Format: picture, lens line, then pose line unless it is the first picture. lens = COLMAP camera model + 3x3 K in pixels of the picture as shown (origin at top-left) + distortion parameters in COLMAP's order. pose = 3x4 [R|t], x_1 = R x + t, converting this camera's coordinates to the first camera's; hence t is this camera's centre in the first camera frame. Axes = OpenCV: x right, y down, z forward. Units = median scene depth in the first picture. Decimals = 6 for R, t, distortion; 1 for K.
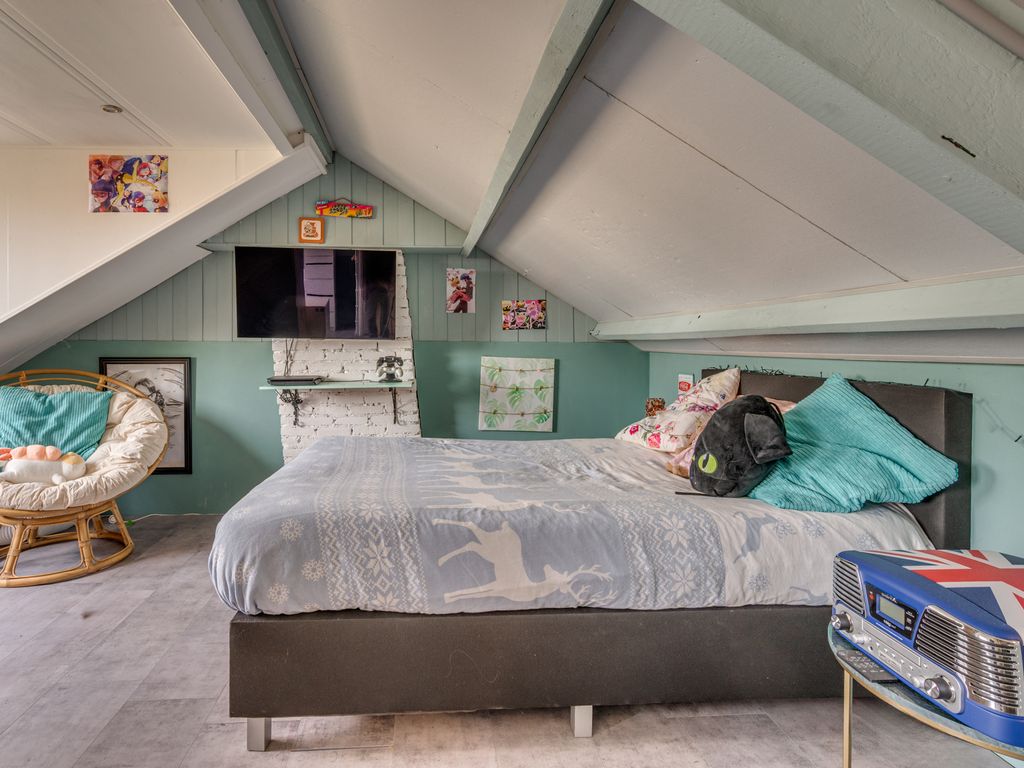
lens RADIAL K [[541.9, 0, 512.0], [0, 541.9, 352.1], [0, 0, 1]] dist [-0.001787, -0.000454]
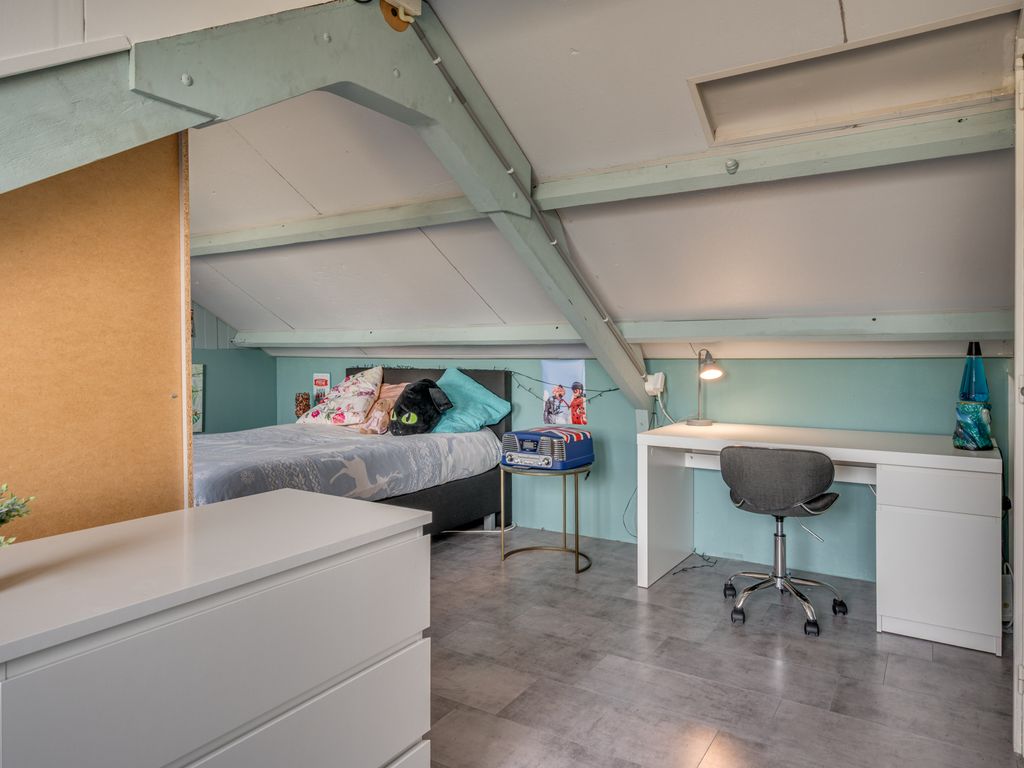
lens RADIAL K [[654.6, 0, 512.0], [0, 654.6, 361.5], [0, 0, 1]] dist [-0.001352, -0.000395]
pose [[0.594957, -0.018992, 0.803533, -1.280940], [0.014995, 0.999809, 0.012528, -0.000981], [-0.803618, 0.004596, 0.595128, -0.591112]]
